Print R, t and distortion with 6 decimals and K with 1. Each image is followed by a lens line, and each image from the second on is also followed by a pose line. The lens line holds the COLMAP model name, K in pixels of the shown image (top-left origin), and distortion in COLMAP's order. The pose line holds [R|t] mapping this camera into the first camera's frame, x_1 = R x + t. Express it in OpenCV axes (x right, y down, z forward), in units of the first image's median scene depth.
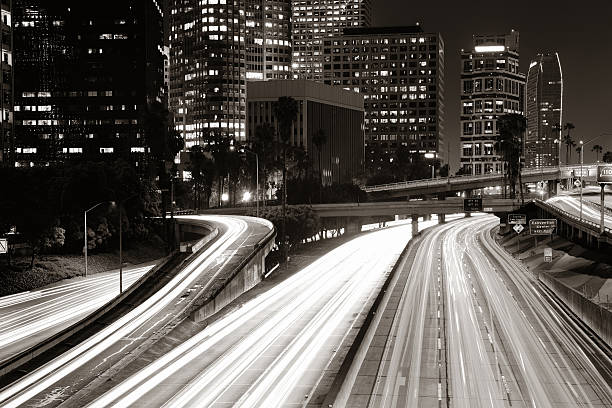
lens RADIAL K [[989.1, 0, 306.6], [0, 989.1, 204.2], [0, 0, 1]] dist [0.107677, 0.003060]
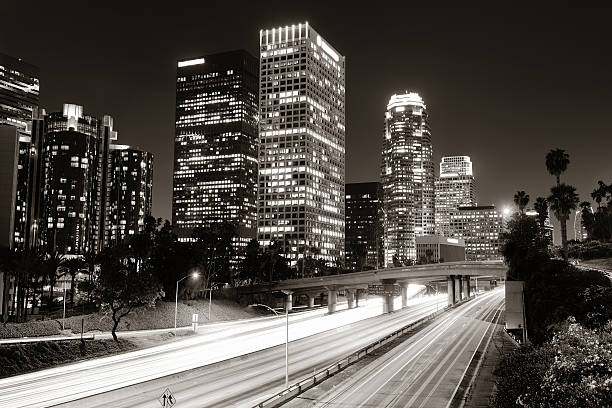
lens RADIAL K [[597.8, 0, 304.4], [0, 597.8, 202.9], [0, 0, 1]] dist [0.010919, 0.004192]
pose [[0.971951, -0.013473, -0.234795, 0.016185], [-0.020495, 0.989707, -0.141632, 0.011439], [0.234287, 0.142471, 0.961671, -0.390975]]
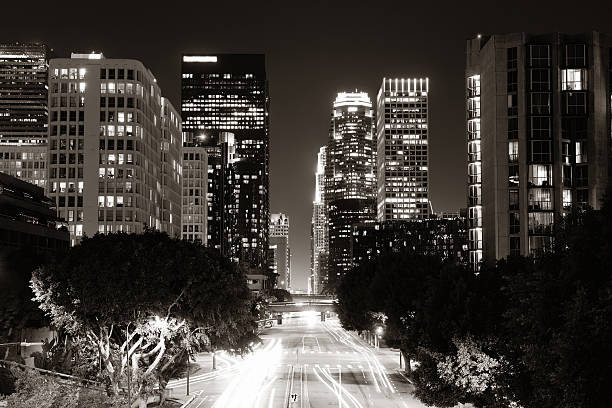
lens RADIAL K [[989.1, 0, 306.6], [0, 989.1, 204.2], [0, 0, 1]] dist [0.107677, 0.003060]
pose [[0.979363, 0.021287, 0.200987, -0.619886], [0.000445, 0.994208, -0.107471, 0.032774], [-0.202110, 0.105343, 0.973681, -1.097858]]
